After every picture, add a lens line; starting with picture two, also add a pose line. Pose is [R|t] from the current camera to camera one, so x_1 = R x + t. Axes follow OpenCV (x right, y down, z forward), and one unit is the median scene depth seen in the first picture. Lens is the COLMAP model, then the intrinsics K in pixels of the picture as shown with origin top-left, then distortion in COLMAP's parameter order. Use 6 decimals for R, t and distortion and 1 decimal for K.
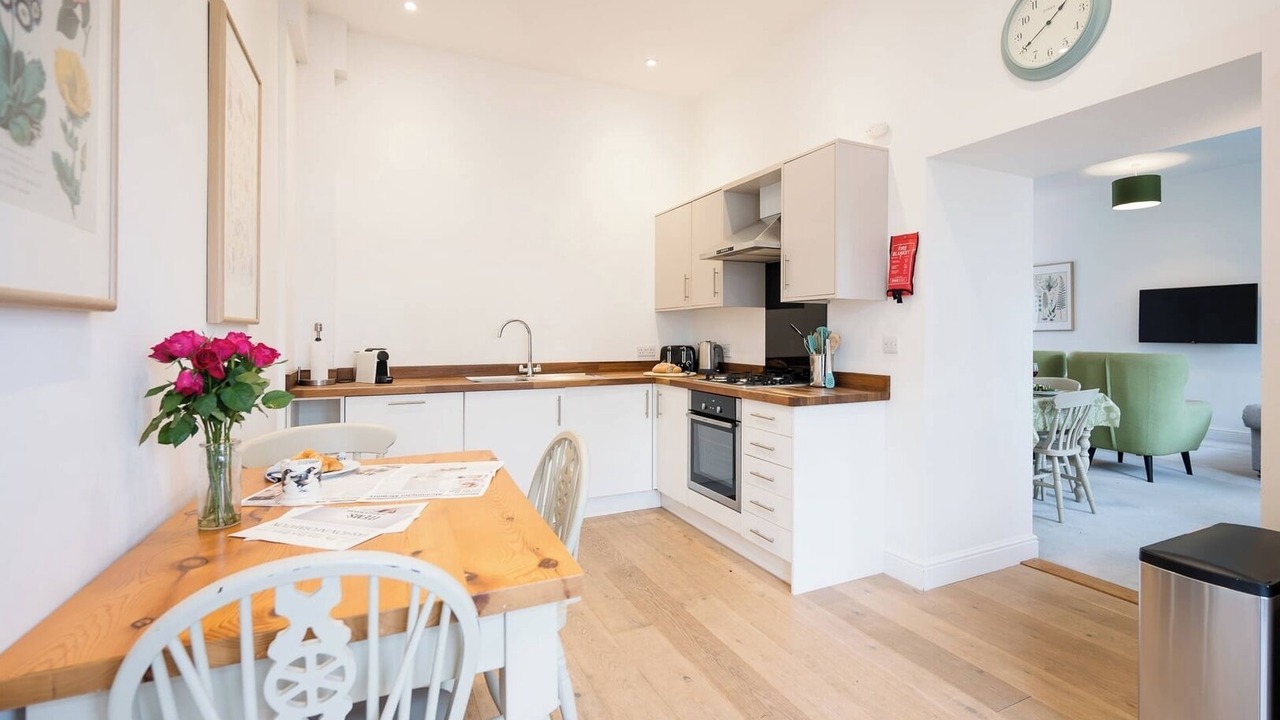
lens RADIAL K [[553.0, 0, 645.3], [0, 553.0, 333.0], [0, 0, 1]] dist [-0.000263, -0.000042]
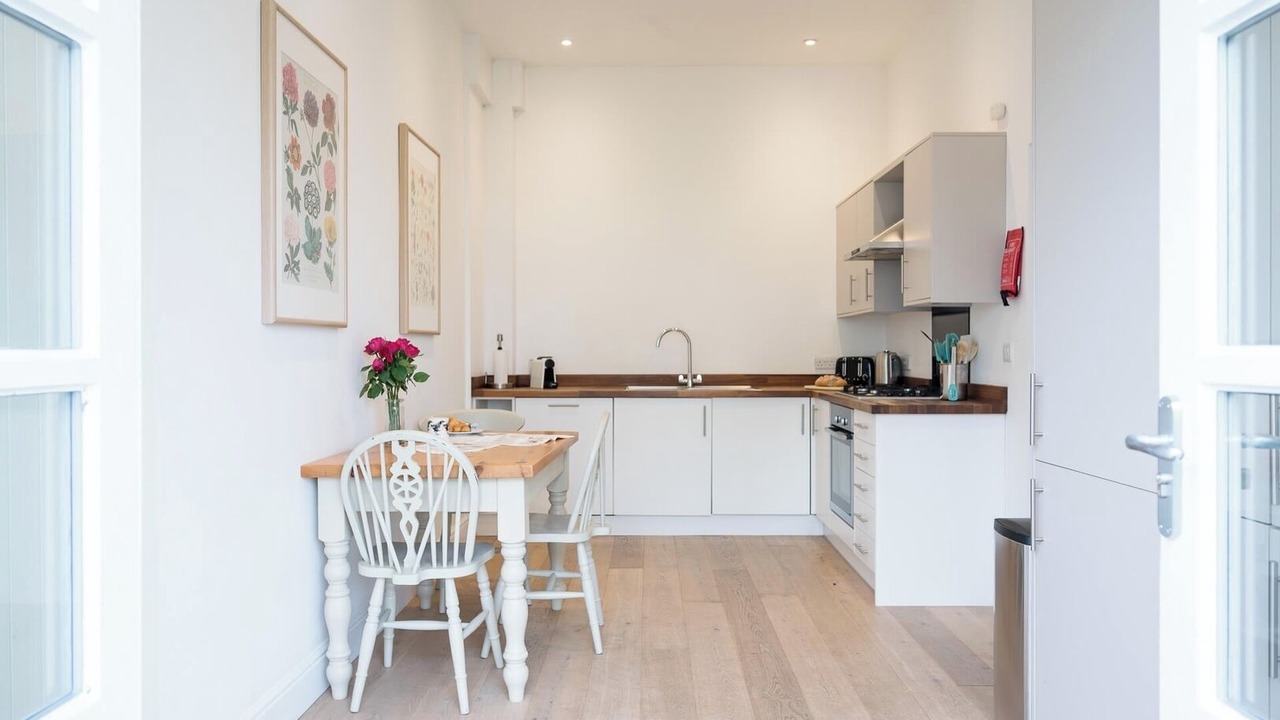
lens RADIAL K [[831.3, 0, 640.0], [0, 831.3, 360.0], [0, 0, 1]] dist [-0.002573, -0.000168]
pose [[0.891218, 0.005051, -0.453548, 0.487229], [0.001052, 0.999912, 0.013201, 0.014498], [0.453575, -0.012242, 0.891134, -0.435372]]
